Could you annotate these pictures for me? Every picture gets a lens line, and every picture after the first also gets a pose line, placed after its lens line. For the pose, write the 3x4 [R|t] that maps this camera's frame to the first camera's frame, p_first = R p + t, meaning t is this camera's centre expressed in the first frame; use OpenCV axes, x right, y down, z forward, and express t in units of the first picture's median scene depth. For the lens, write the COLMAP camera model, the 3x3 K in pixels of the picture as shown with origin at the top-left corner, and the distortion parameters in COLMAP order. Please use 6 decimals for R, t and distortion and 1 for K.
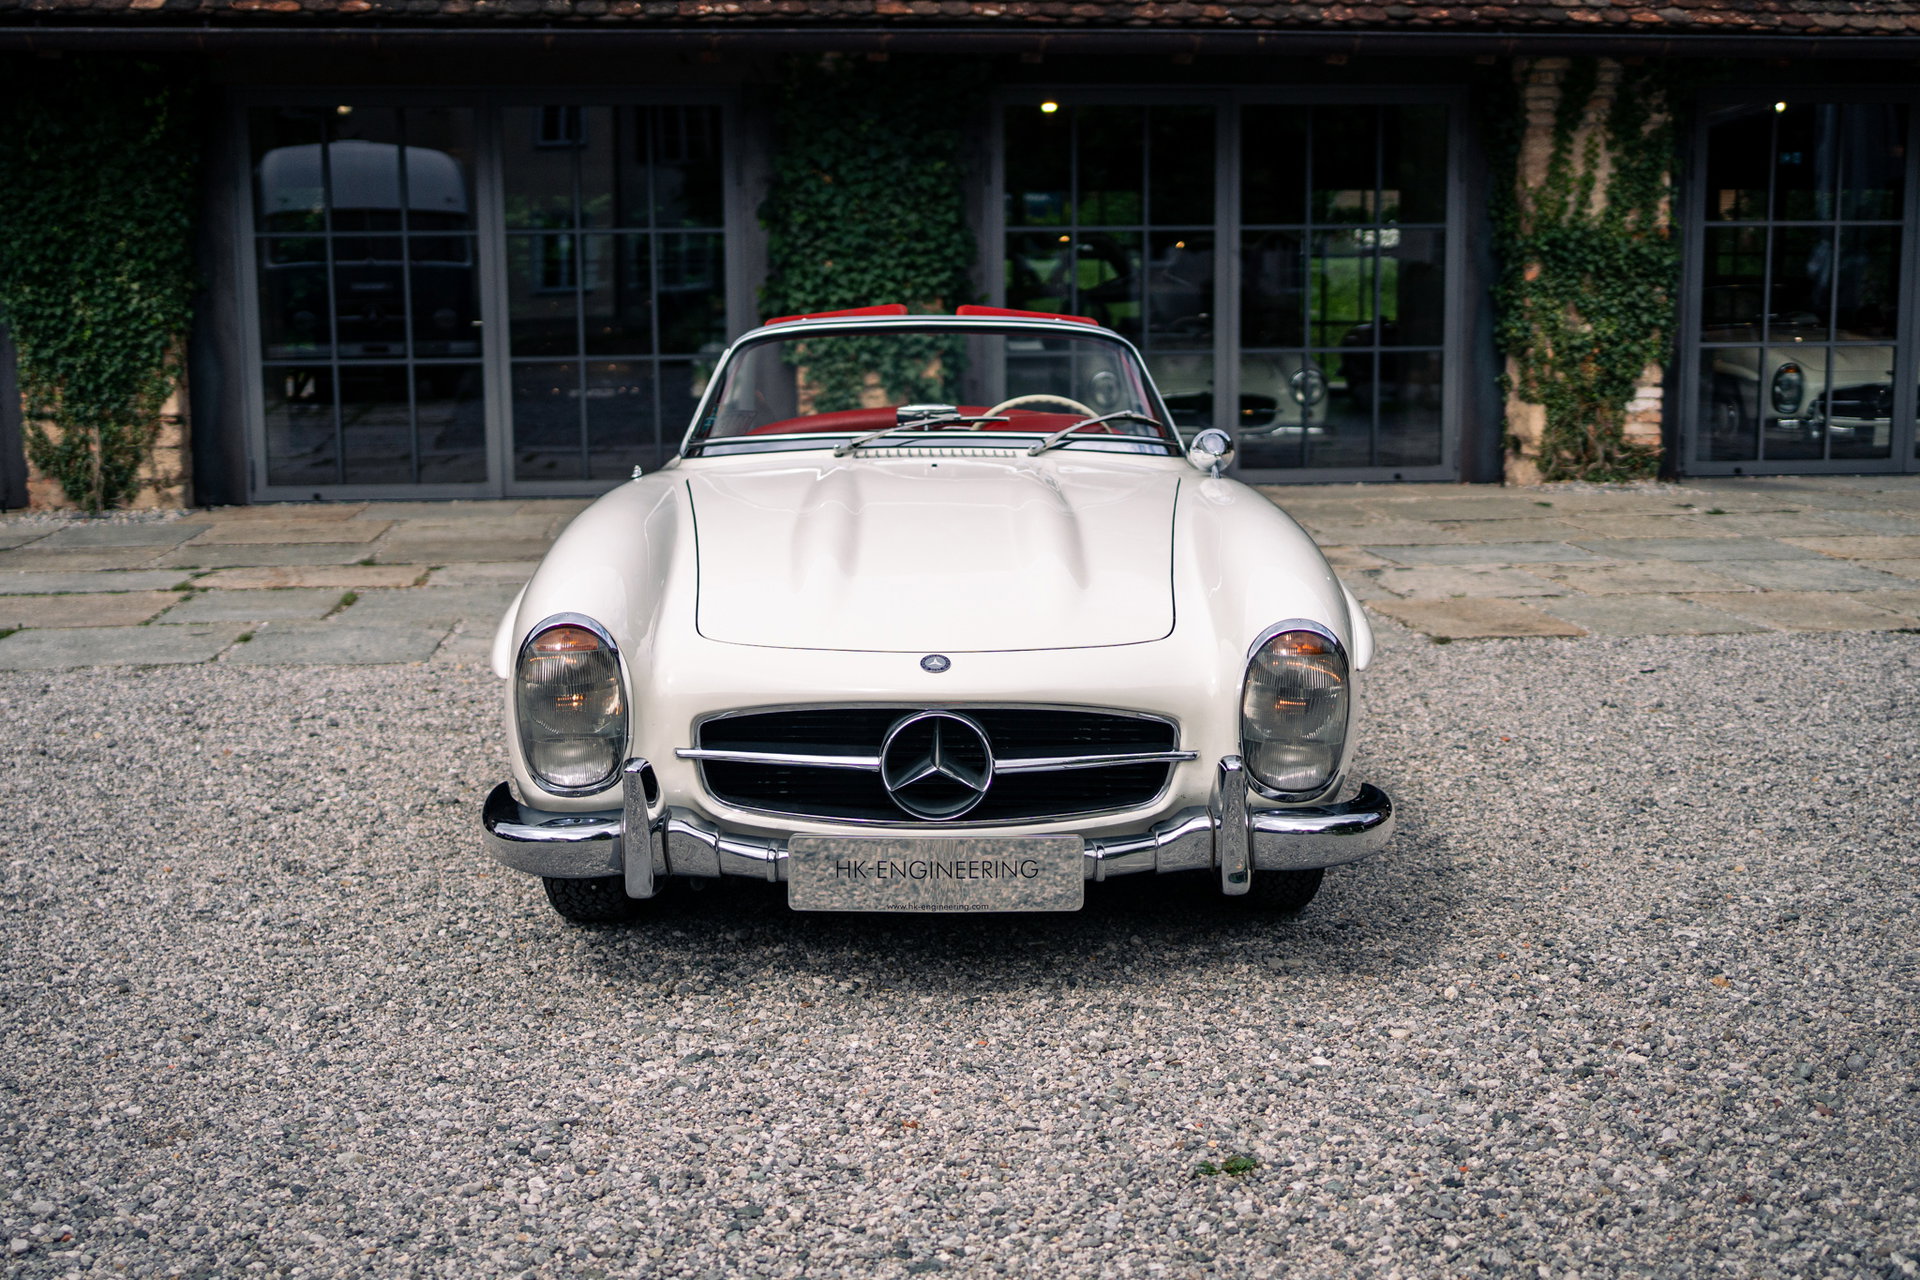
lens RADIAL K [[2300.2, 0, 961.5], [0, 2300.2, 615.2], [0, 0, 1]] dist [0.004121, 0.000000]
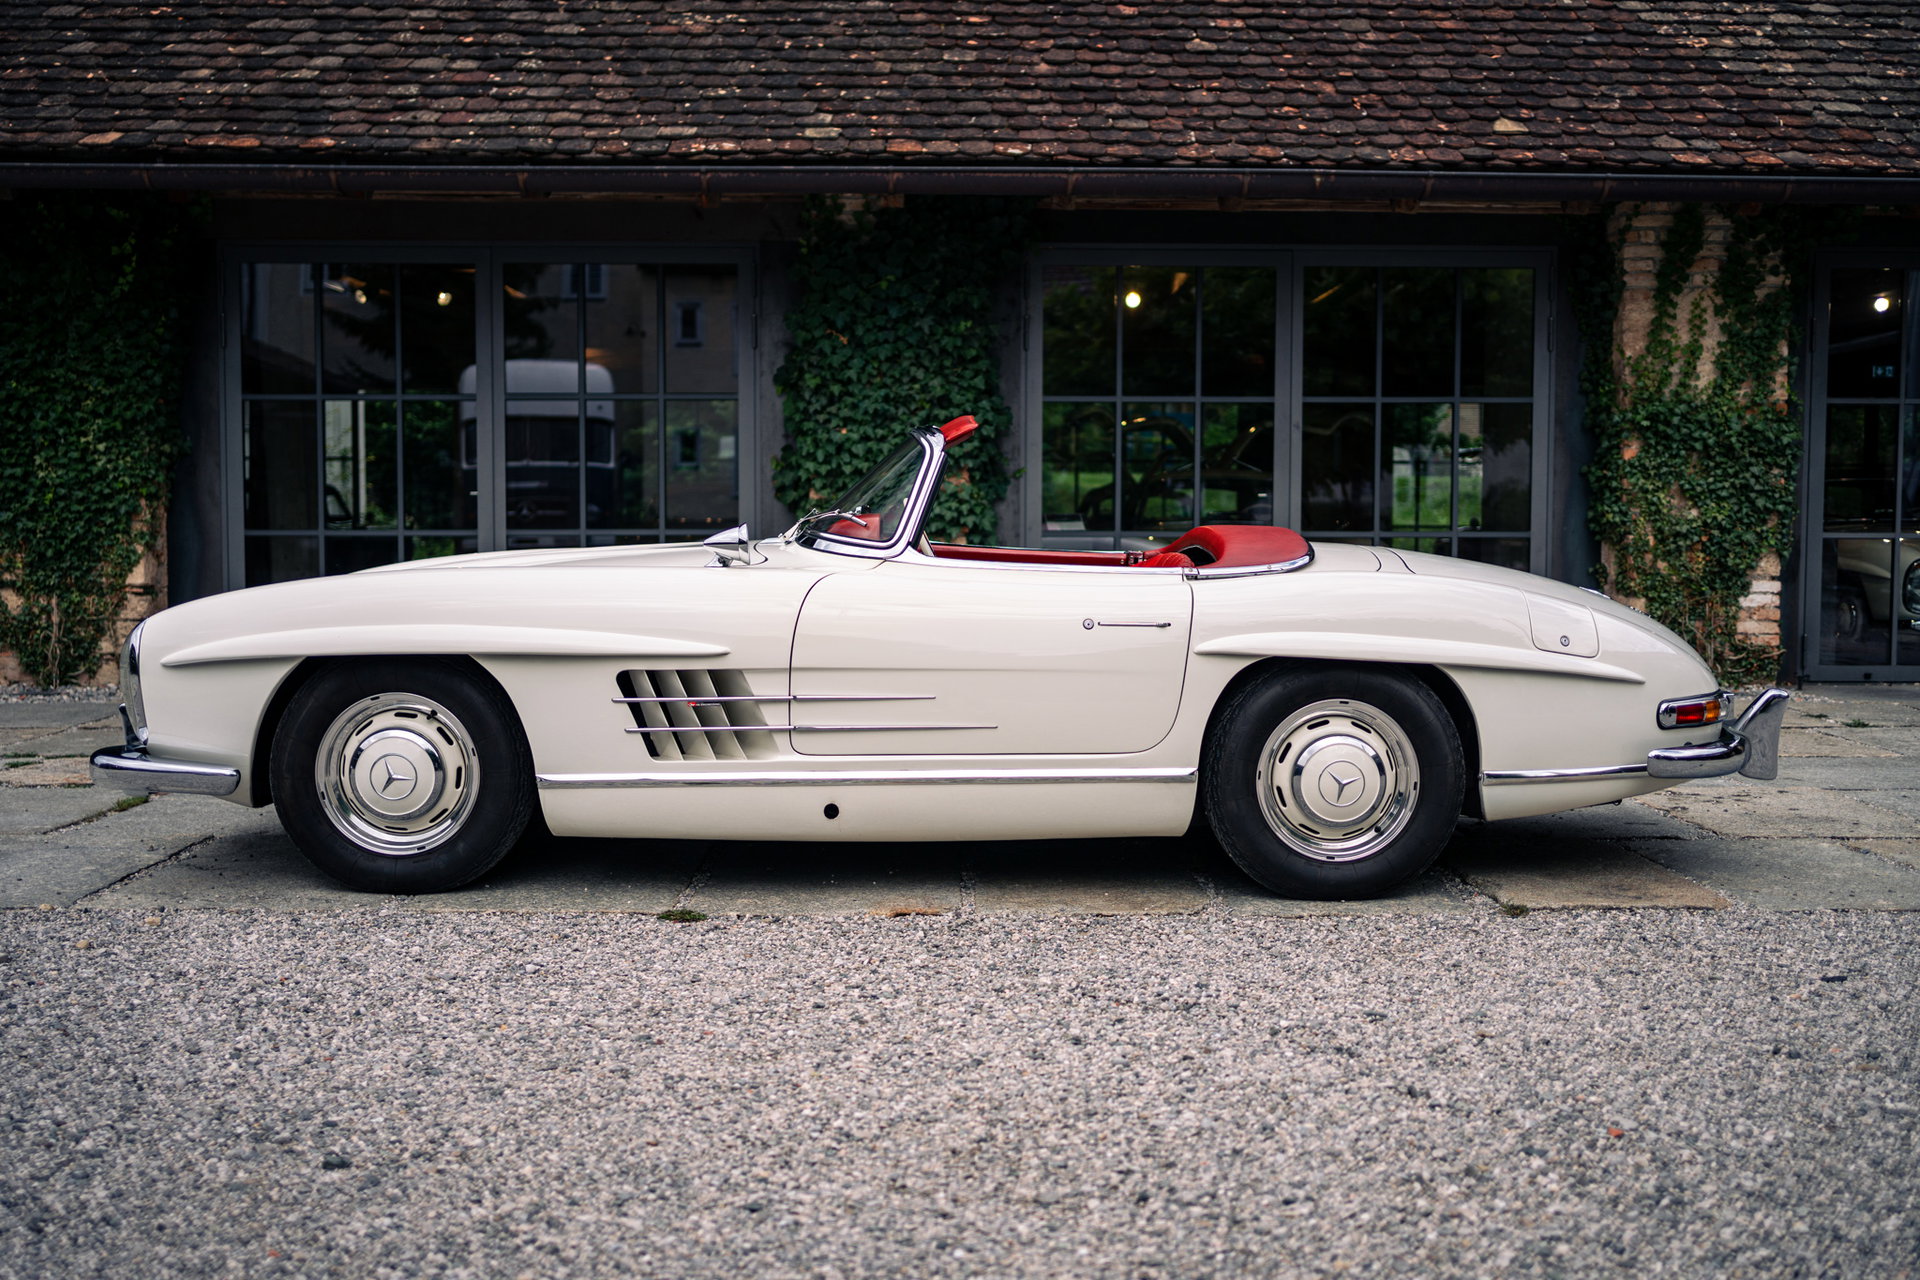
lens RADIAL K [[1939.9, 0, 966.5], [0, 1939.9, 630.7], [0, 0, 1]] dist [0.002983, 0.000000]
pose [[0.996535, 0.016772, -0.081462, 0.056673], [-0.023231, 0.996604, -0.078996, -0.014326], [0.079860, 0.080615, 0.993541, 0.249983]]
